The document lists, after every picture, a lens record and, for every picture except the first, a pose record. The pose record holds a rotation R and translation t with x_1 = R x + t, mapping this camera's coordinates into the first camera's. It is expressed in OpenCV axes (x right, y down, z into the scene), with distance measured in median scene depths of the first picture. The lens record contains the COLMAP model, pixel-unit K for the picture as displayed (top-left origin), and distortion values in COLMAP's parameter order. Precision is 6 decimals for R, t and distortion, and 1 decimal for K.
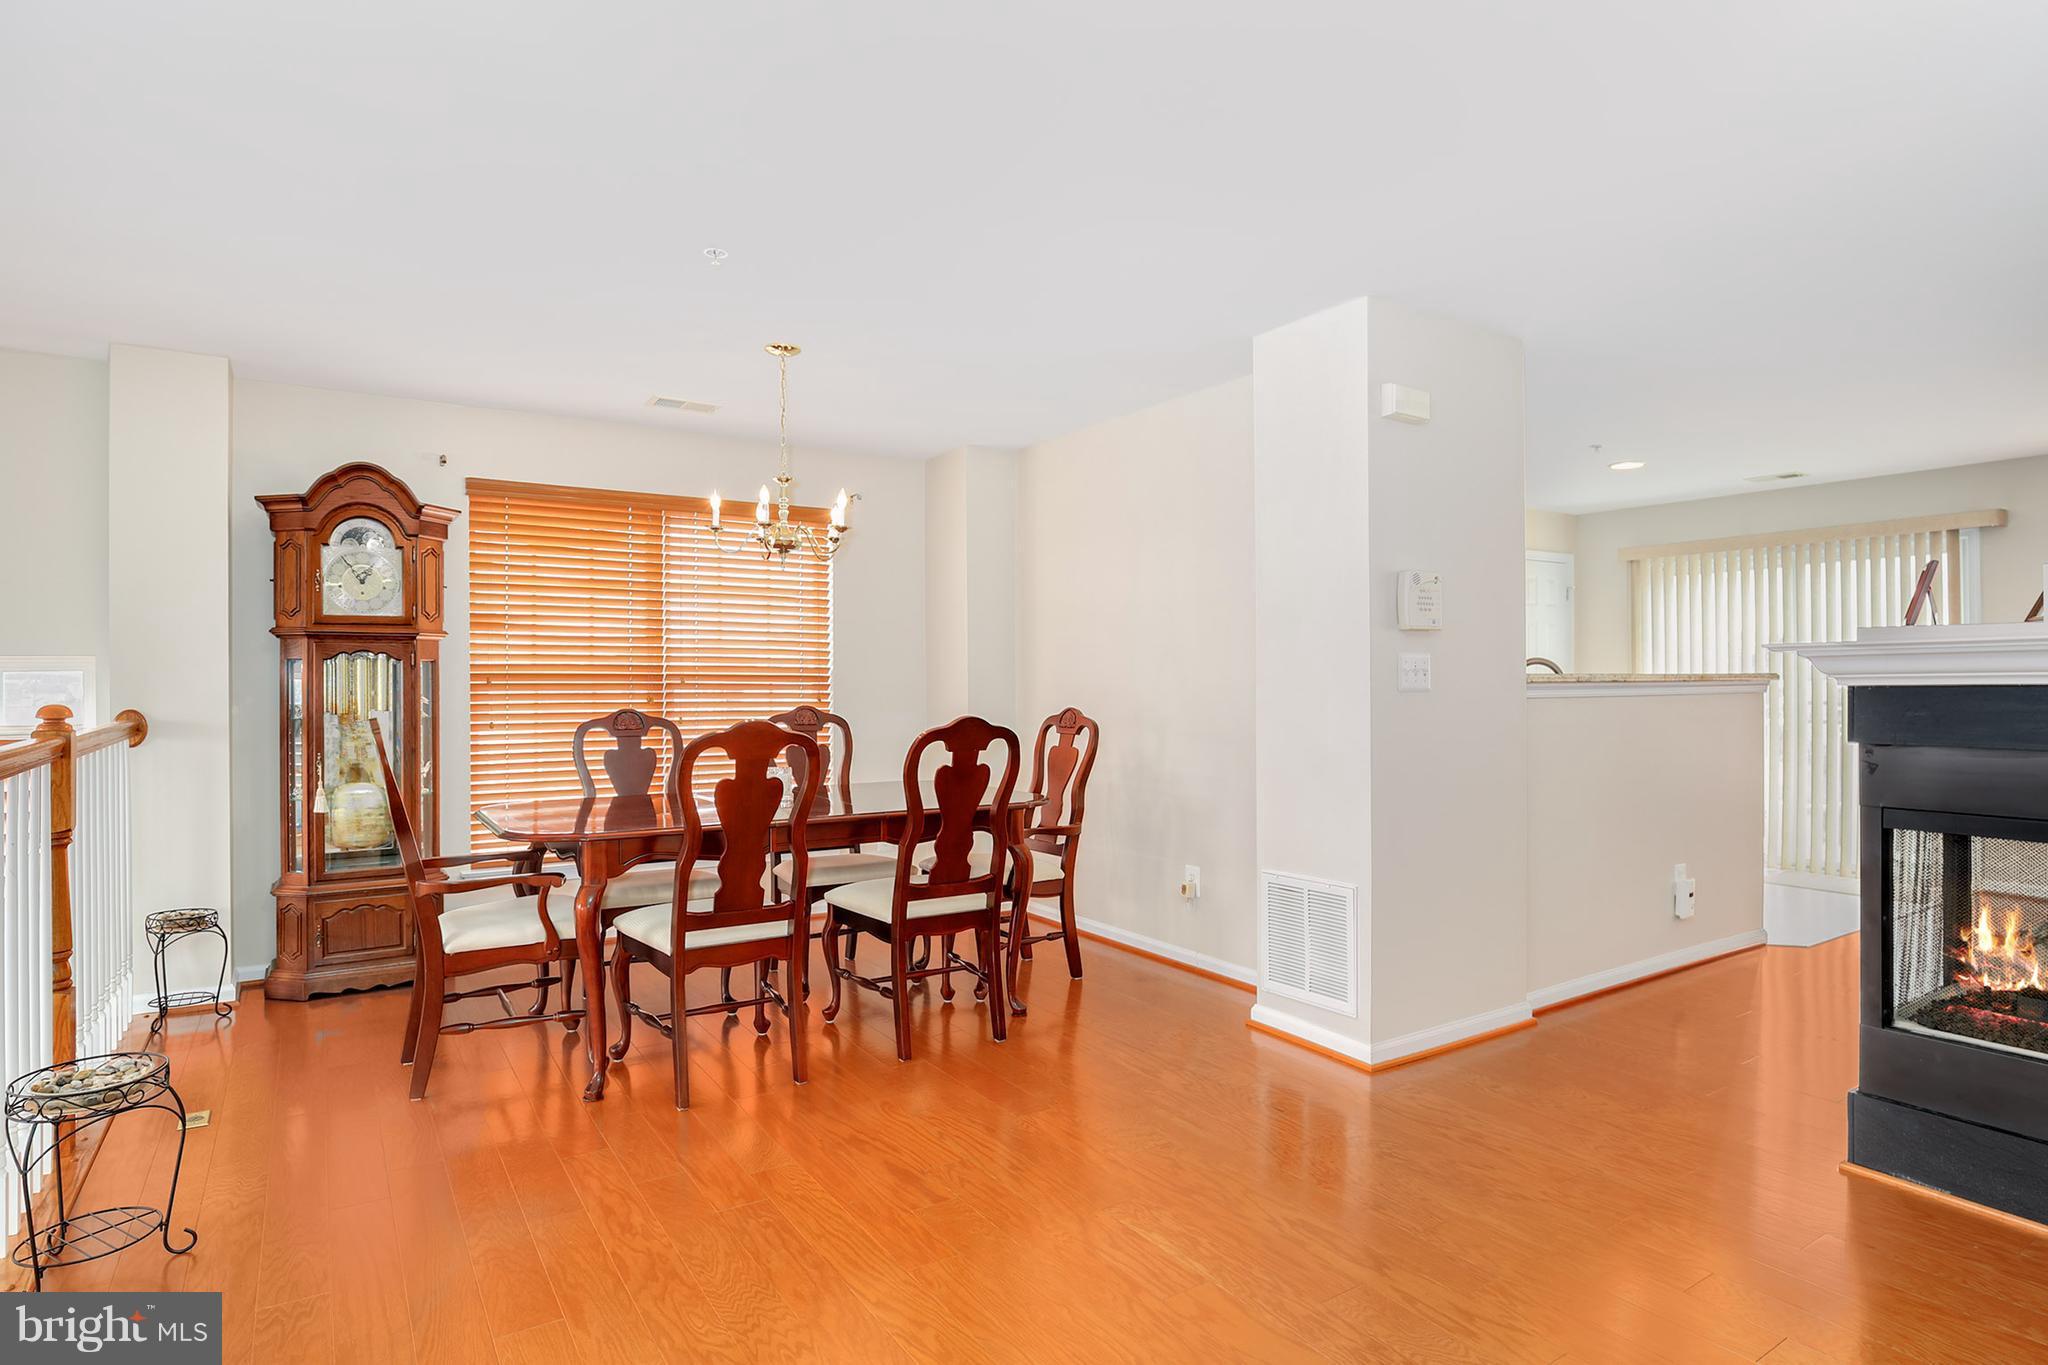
lens RADIAL K [[1045.5, 0, 1029.4], [0, 1045.5, 682.6], [0, 0, 1]] dist [-0.018100, 0.000795]
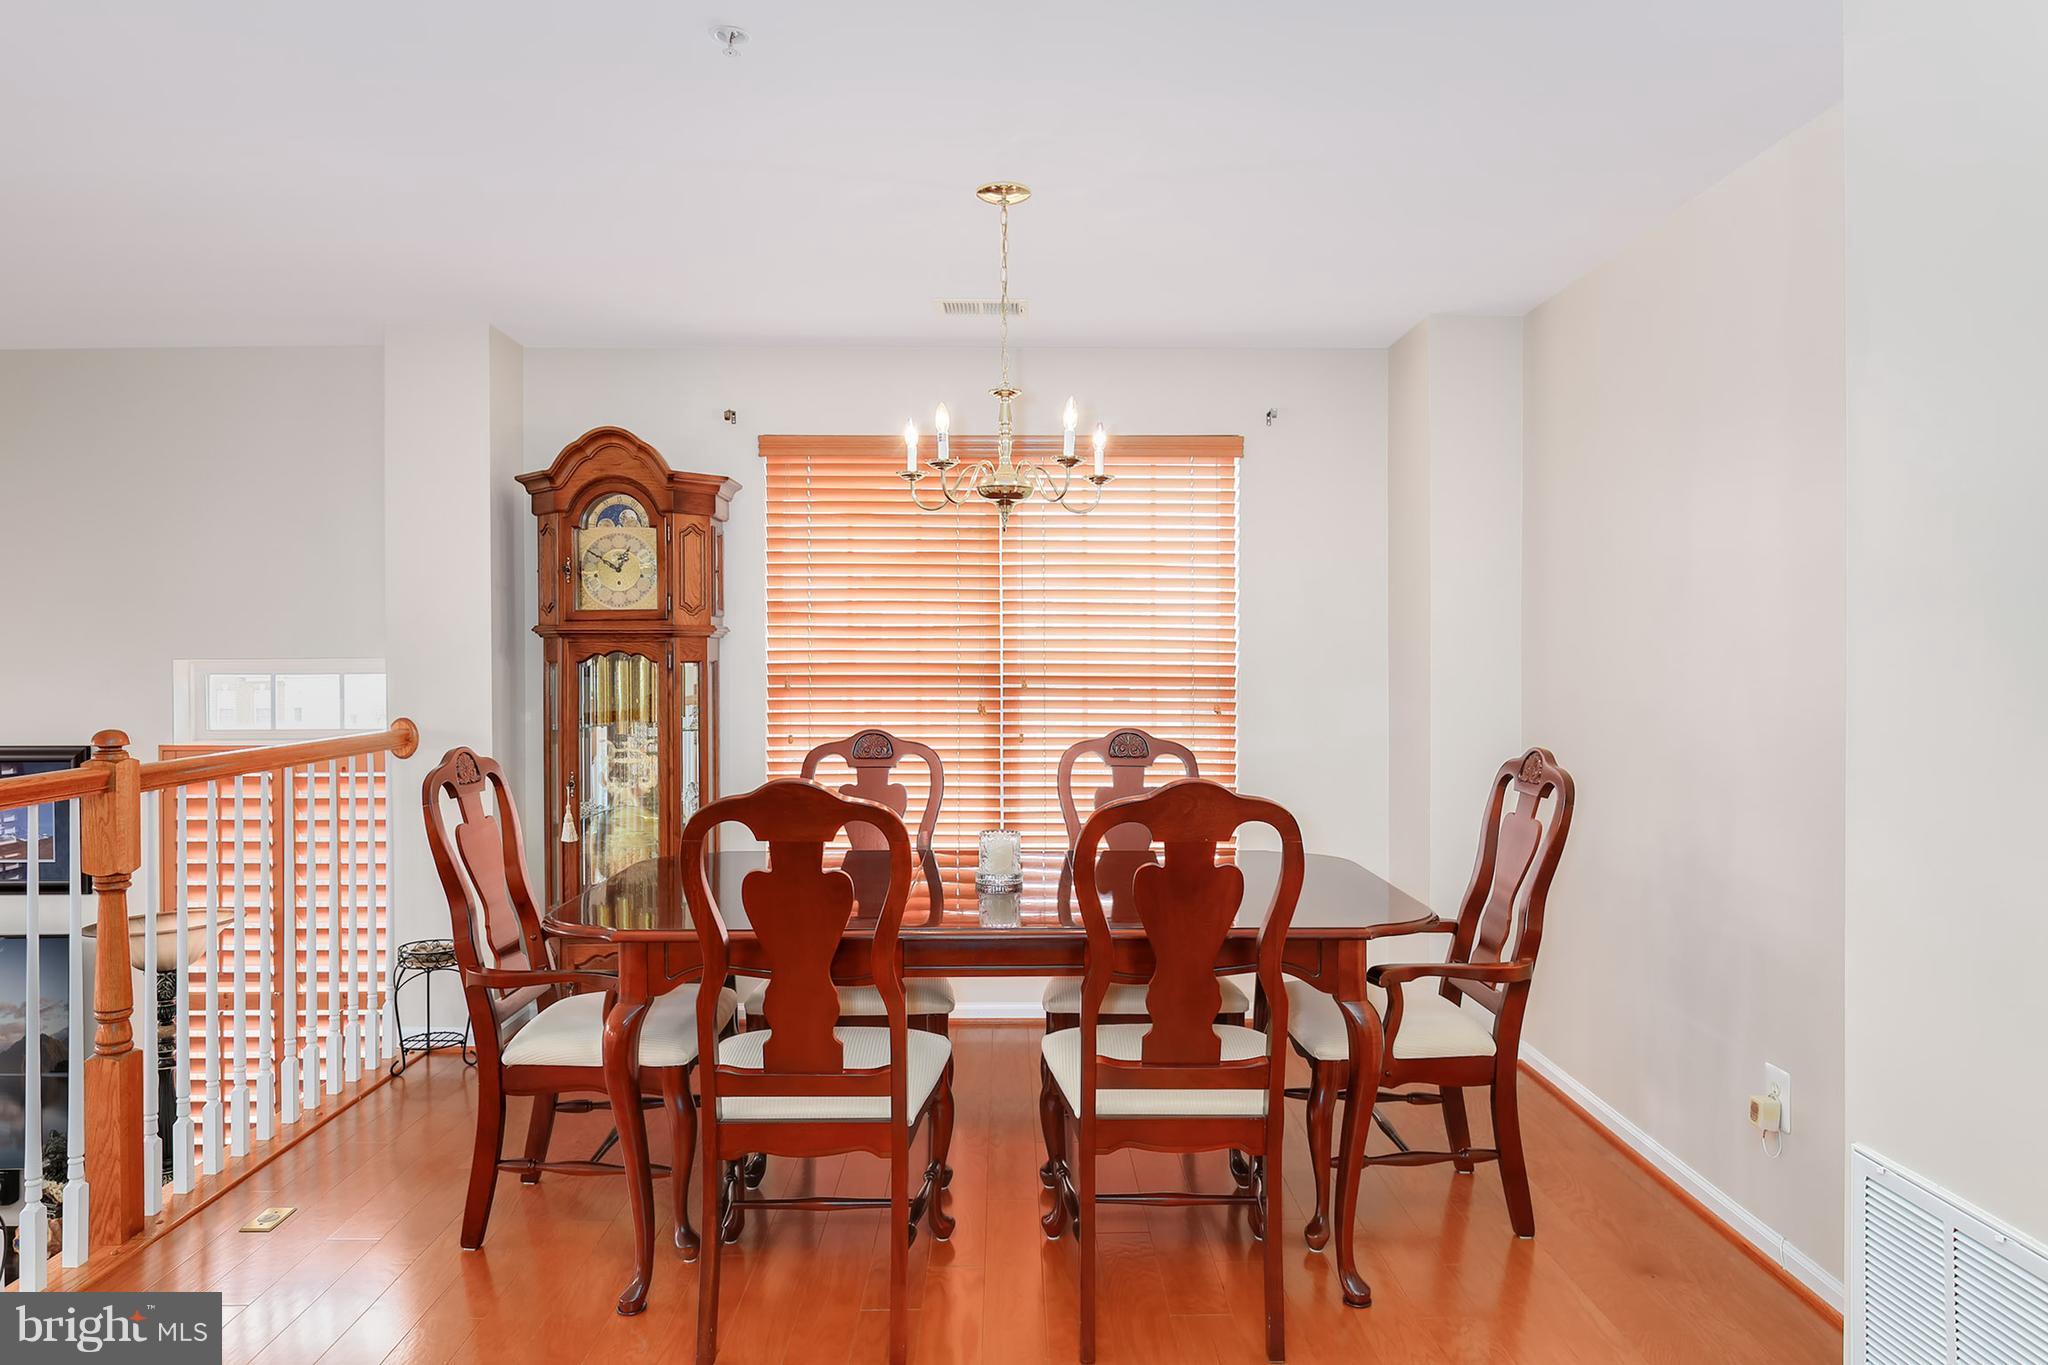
lens RADIAL K [[1255.4, 0, 1026.3], [0, 1255.4, 674.2], [0, 0, 1]] dist [-0.008419, -0.003234]
pose [[0.852546, 0.008916, -0.522576, 0.172019], [-0.003041, 0.999922, 0.012099, -0.025506], [0.522643, -0.008726, 0.852507, 0.307049]]
